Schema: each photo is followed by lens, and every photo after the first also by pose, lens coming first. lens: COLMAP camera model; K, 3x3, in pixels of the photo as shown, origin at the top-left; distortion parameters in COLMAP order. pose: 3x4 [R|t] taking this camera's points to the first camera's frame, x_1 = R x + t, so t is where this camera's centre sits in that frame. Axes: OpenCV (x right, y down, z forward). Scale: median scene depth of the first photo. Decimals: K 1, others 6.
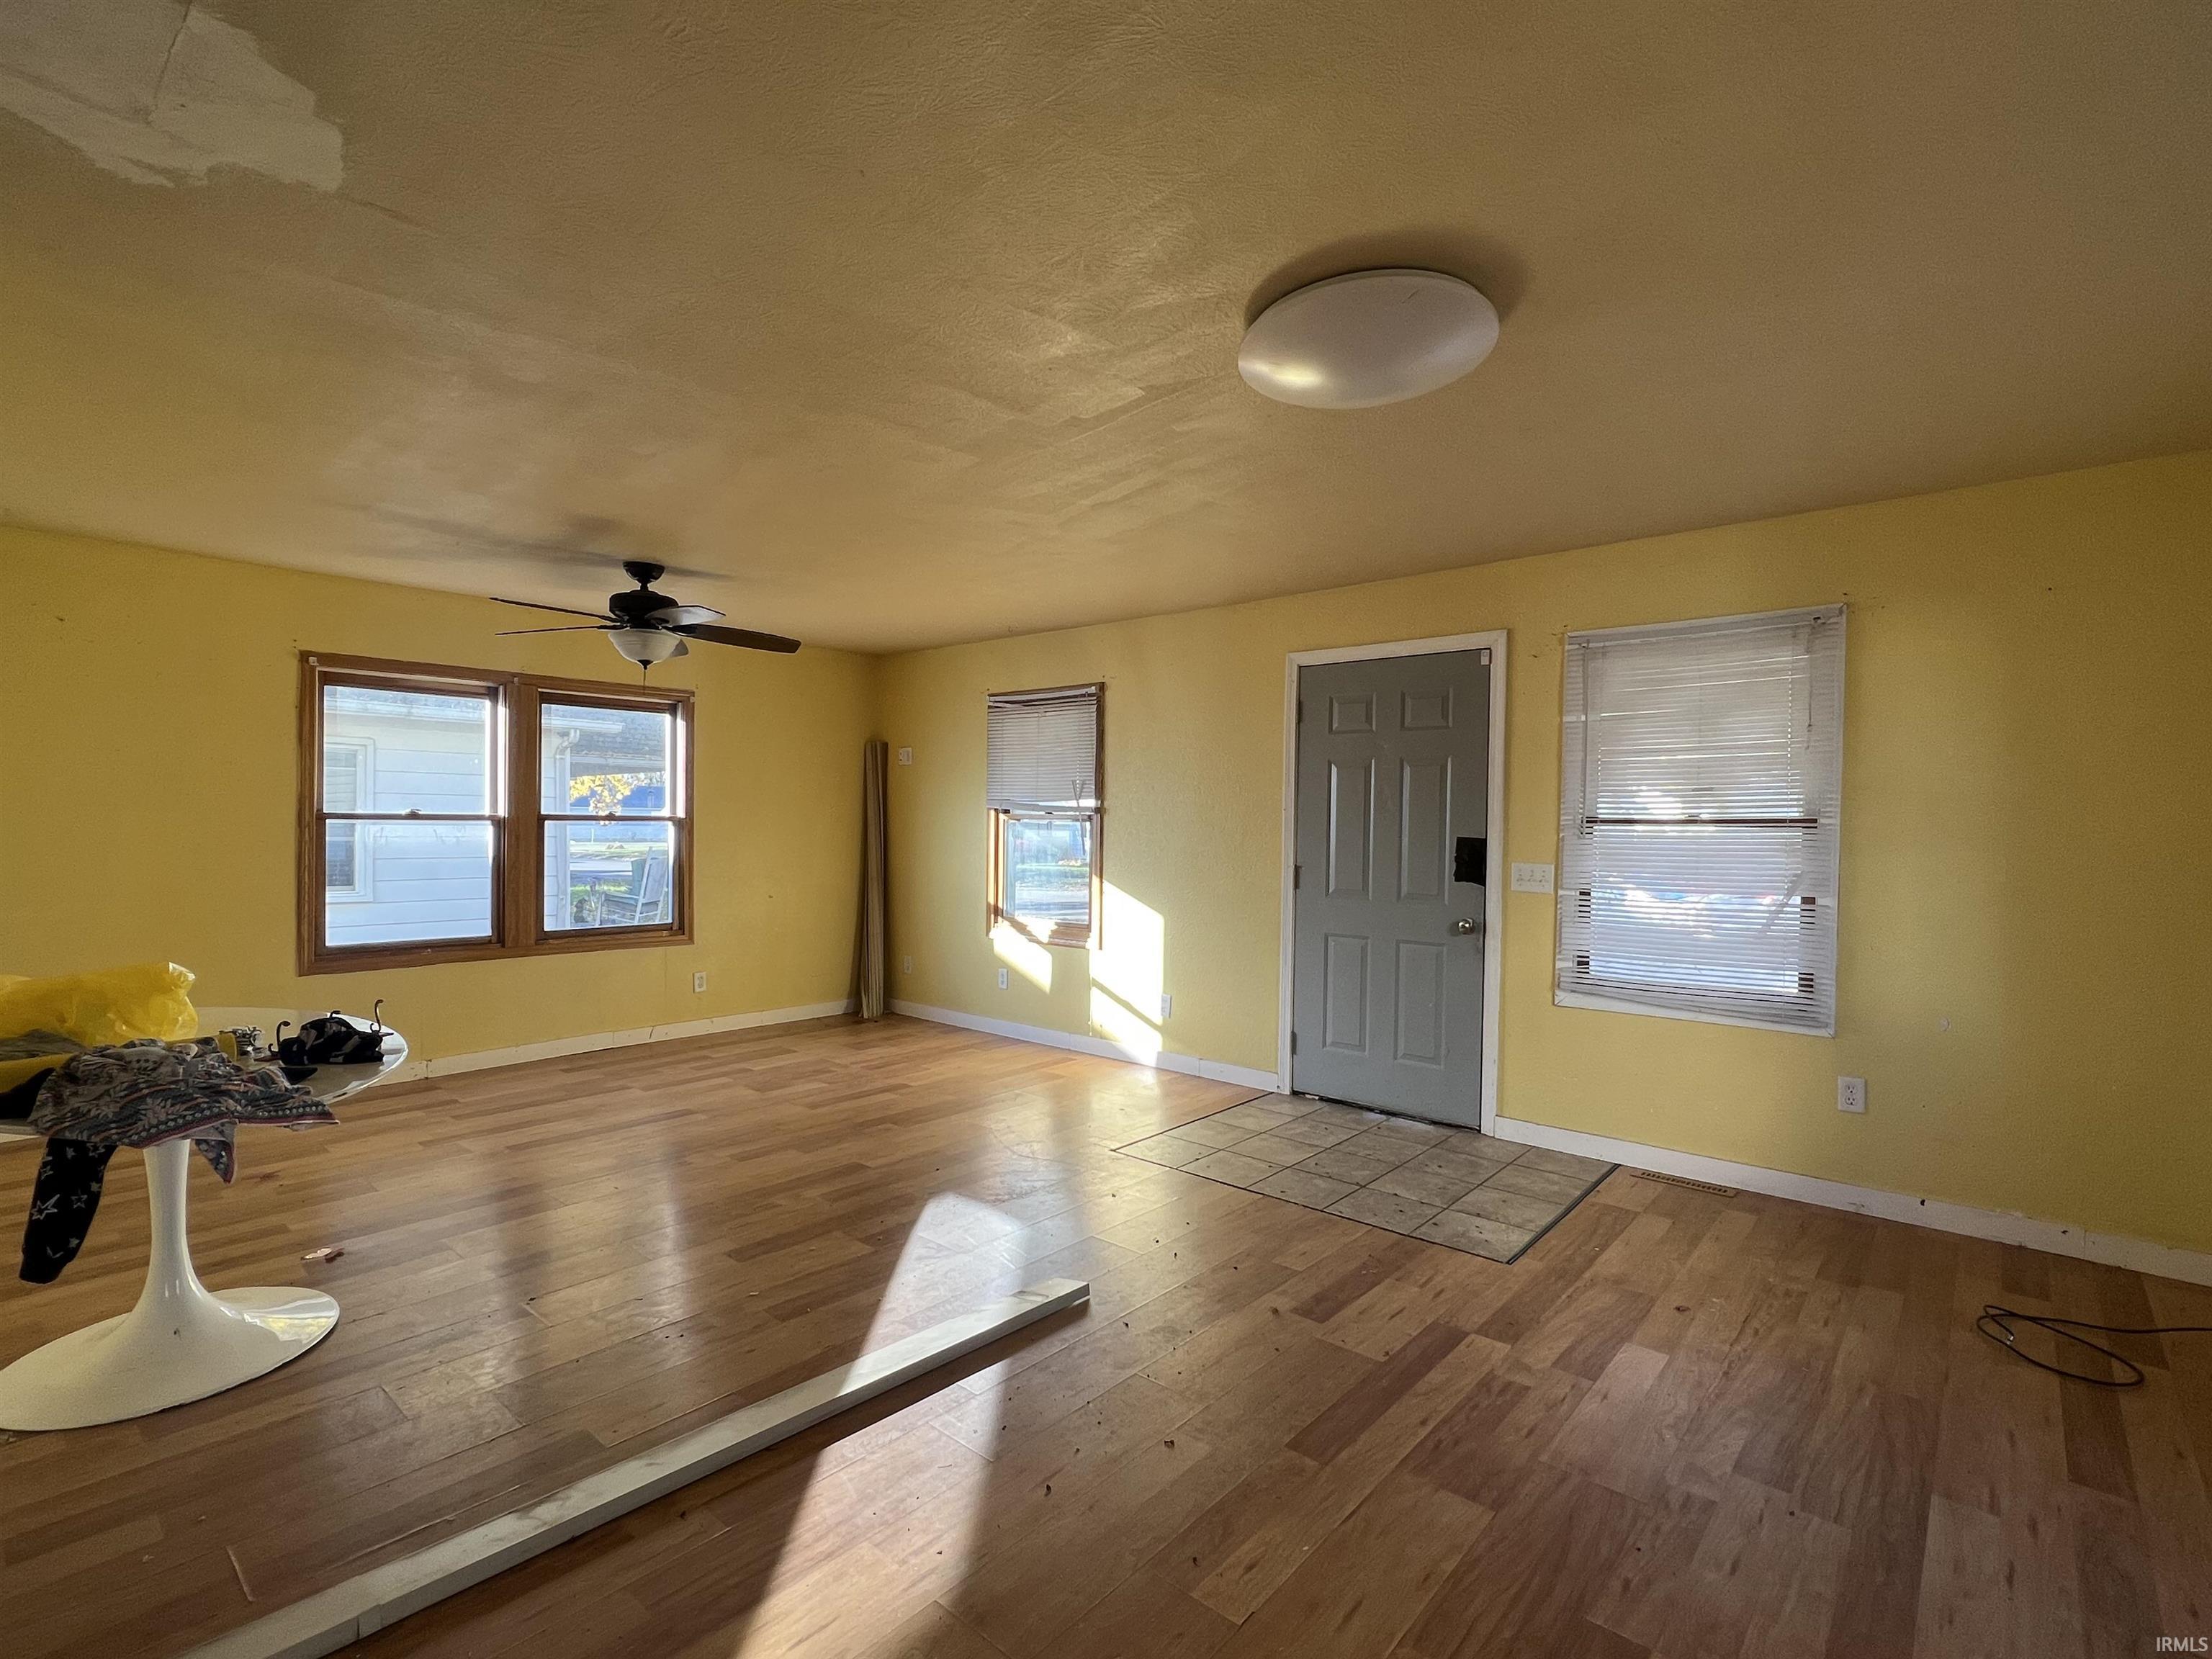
lens RADIAL K [[1038.8, 0, 1106.8], [0, 1038.8, 841.2], [0, 0, 1]] dist [-0.001576, -0.000332]
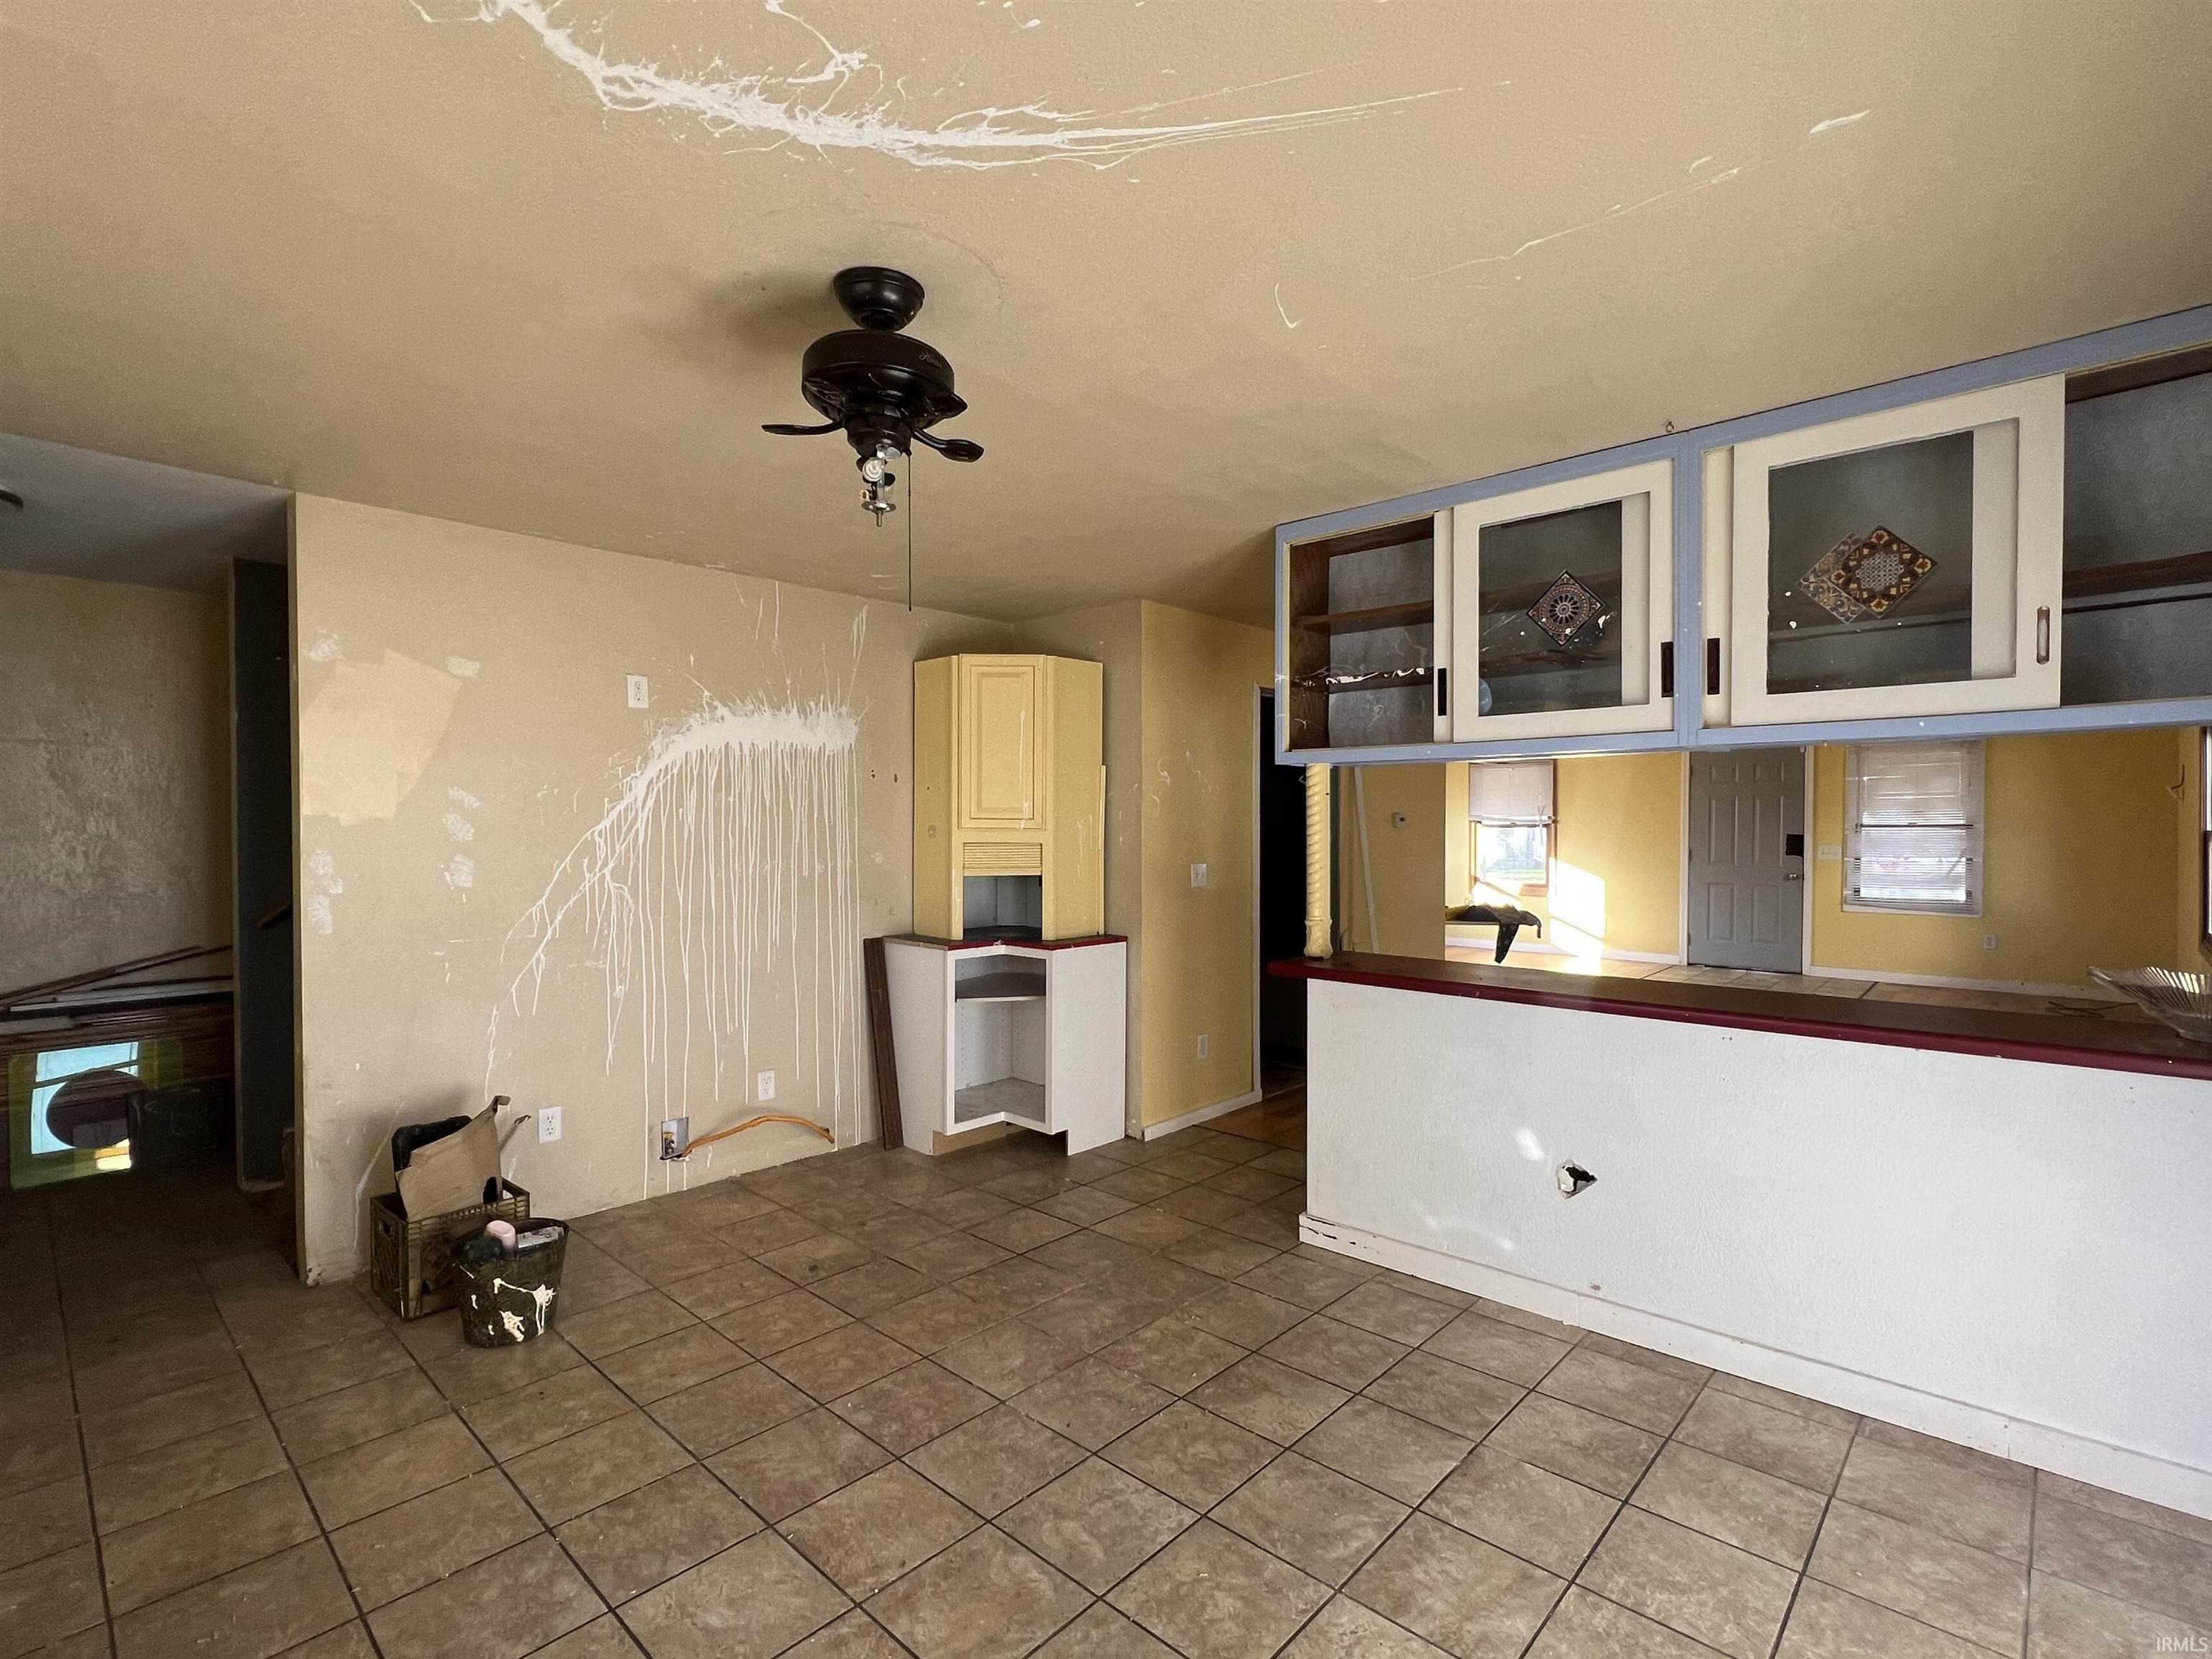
lens RADIAL K [[1039.2, 0, 1107.7], [0, 1039.2, 837.6], [0, 0, 1]] dist [-0.003084, 0.000641]
pose [[0.999162, -0.014929, -0.038101, -1.012642], [0.014957, 0.999888, 0.000463, -0.019303], [0.038090, -0.001032, 0.999274, -1.214994]]
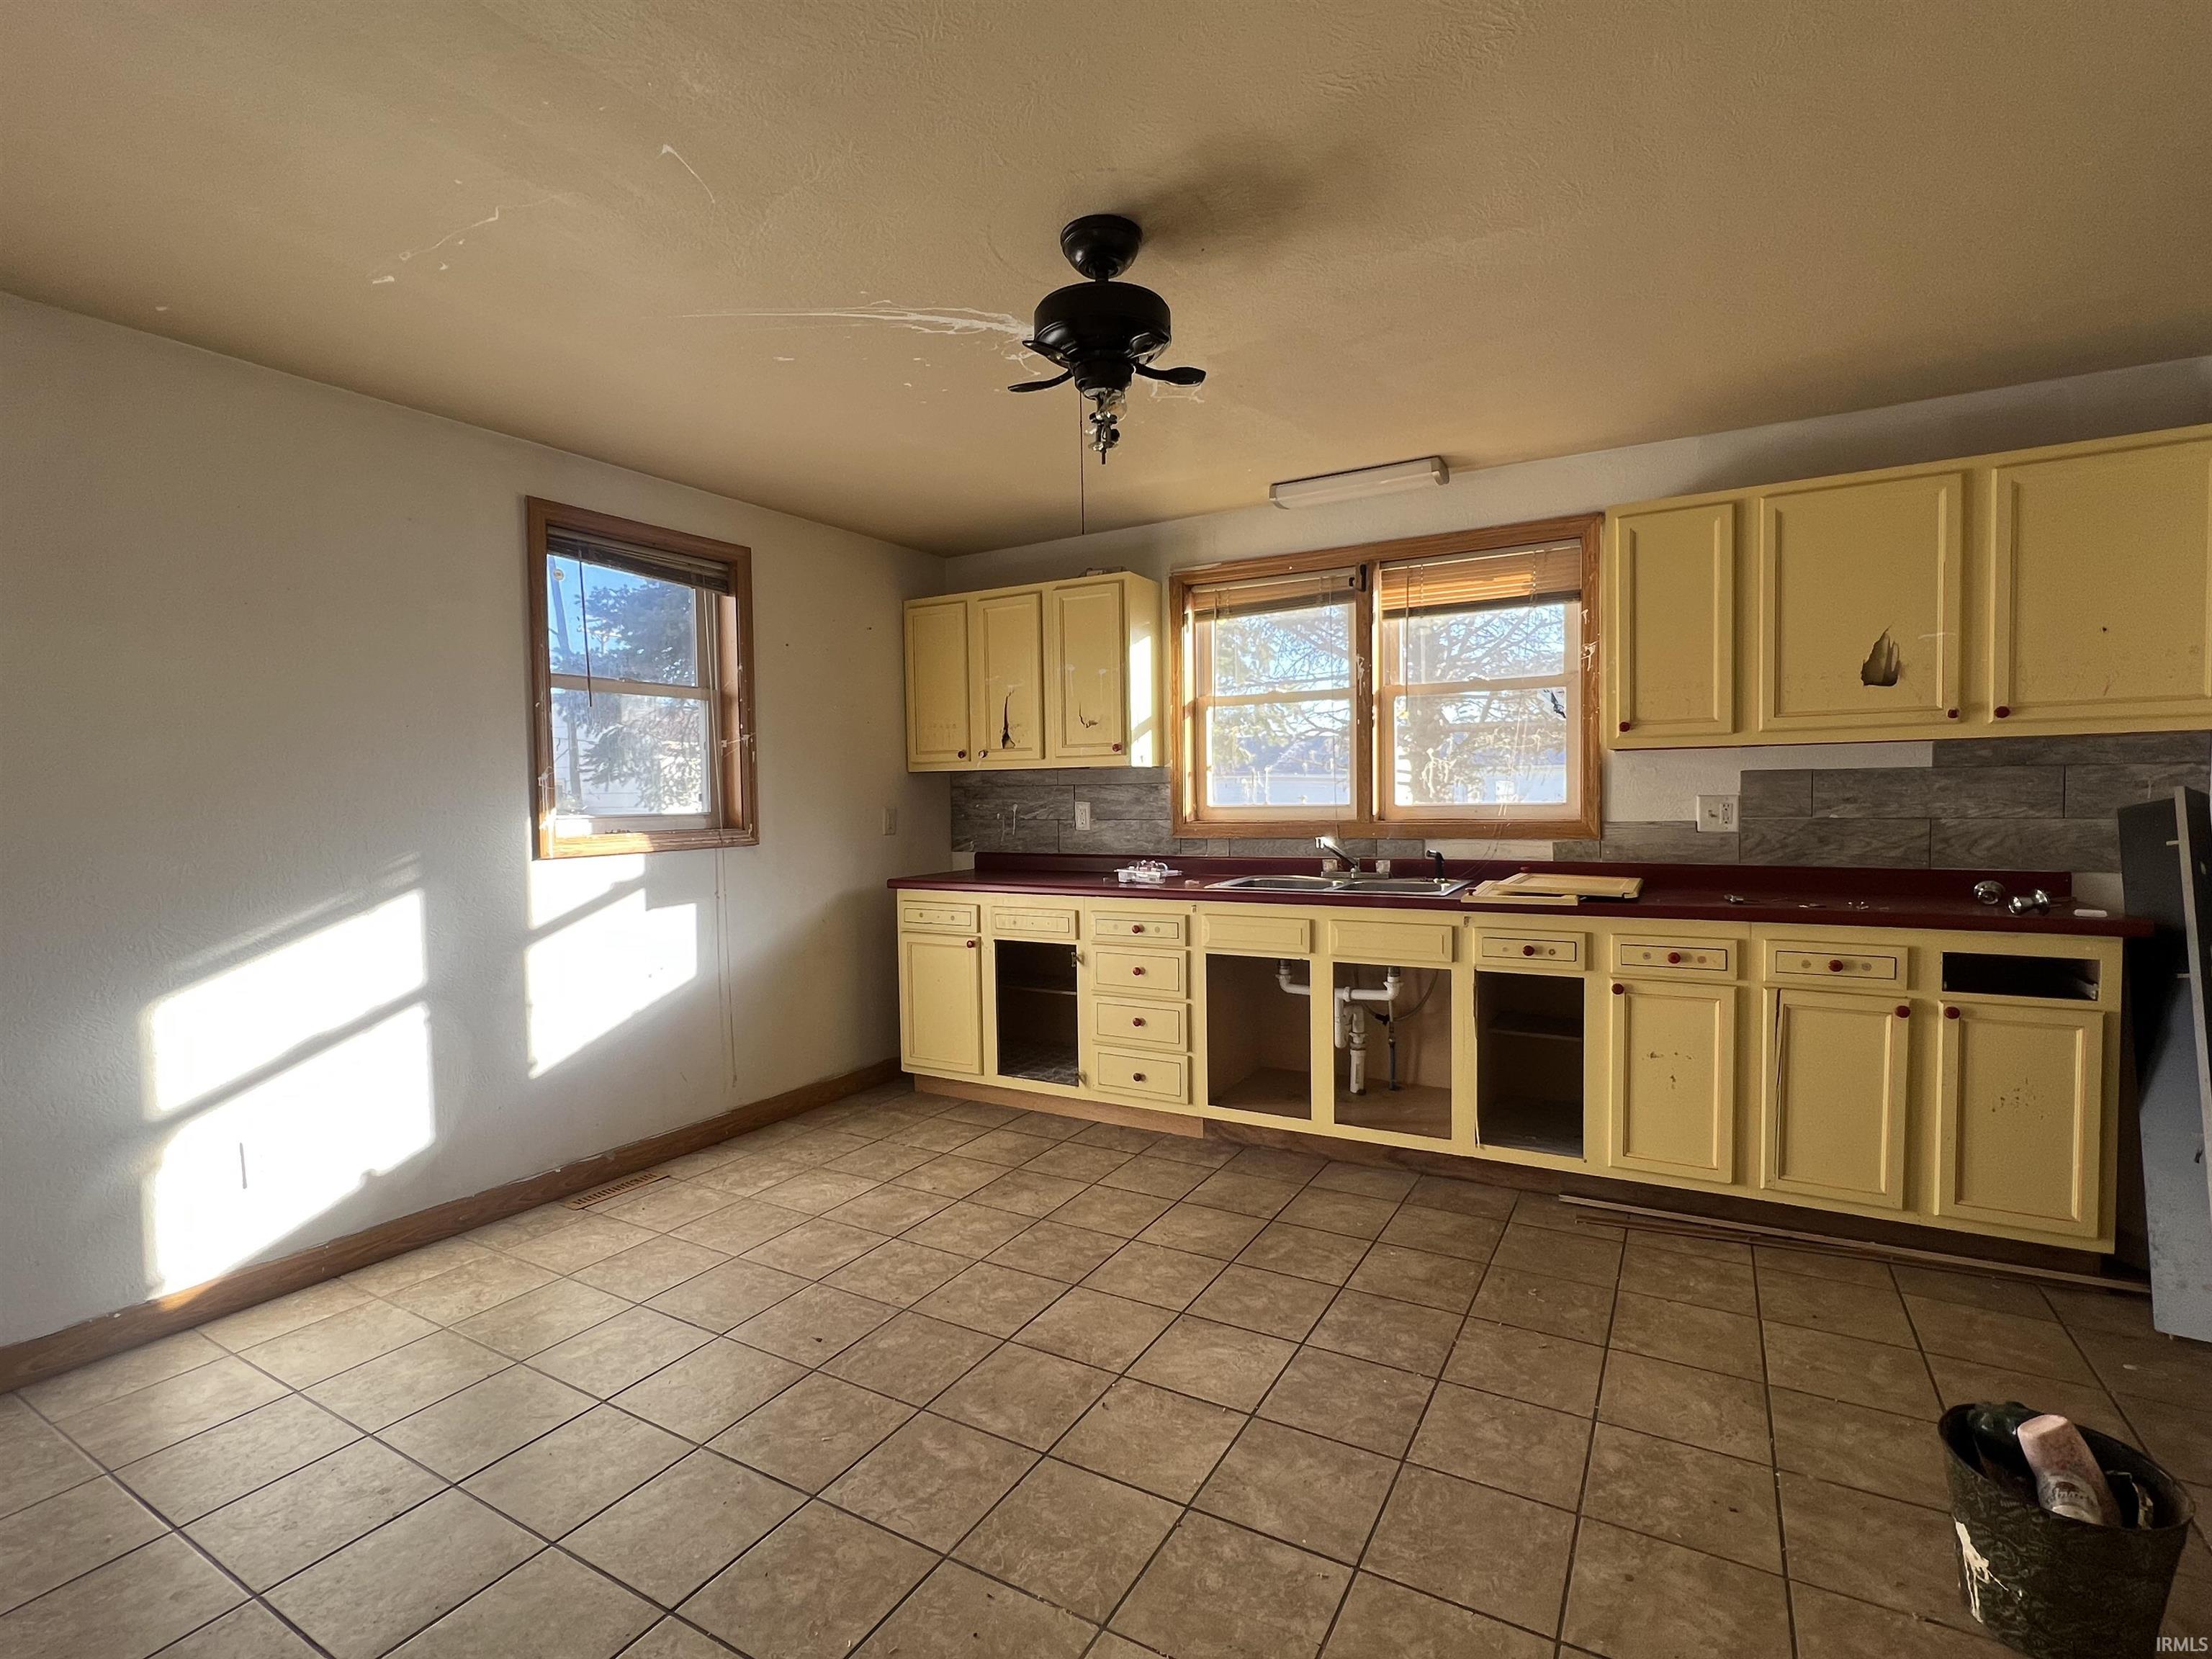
lens RADIAL K [[1038.8, 0, 1106.8], [0, 1038.8, 841.2], [0, 0, 1]] dist [-0.001576, -0.000332]
pose [[-0.981841, 0.011214, -0.189374, -1.033351], [-0.000220, 0.998183, 0.060253, -0.005396], [0.189706, 0.059200, -0.980055, -0.260281]]
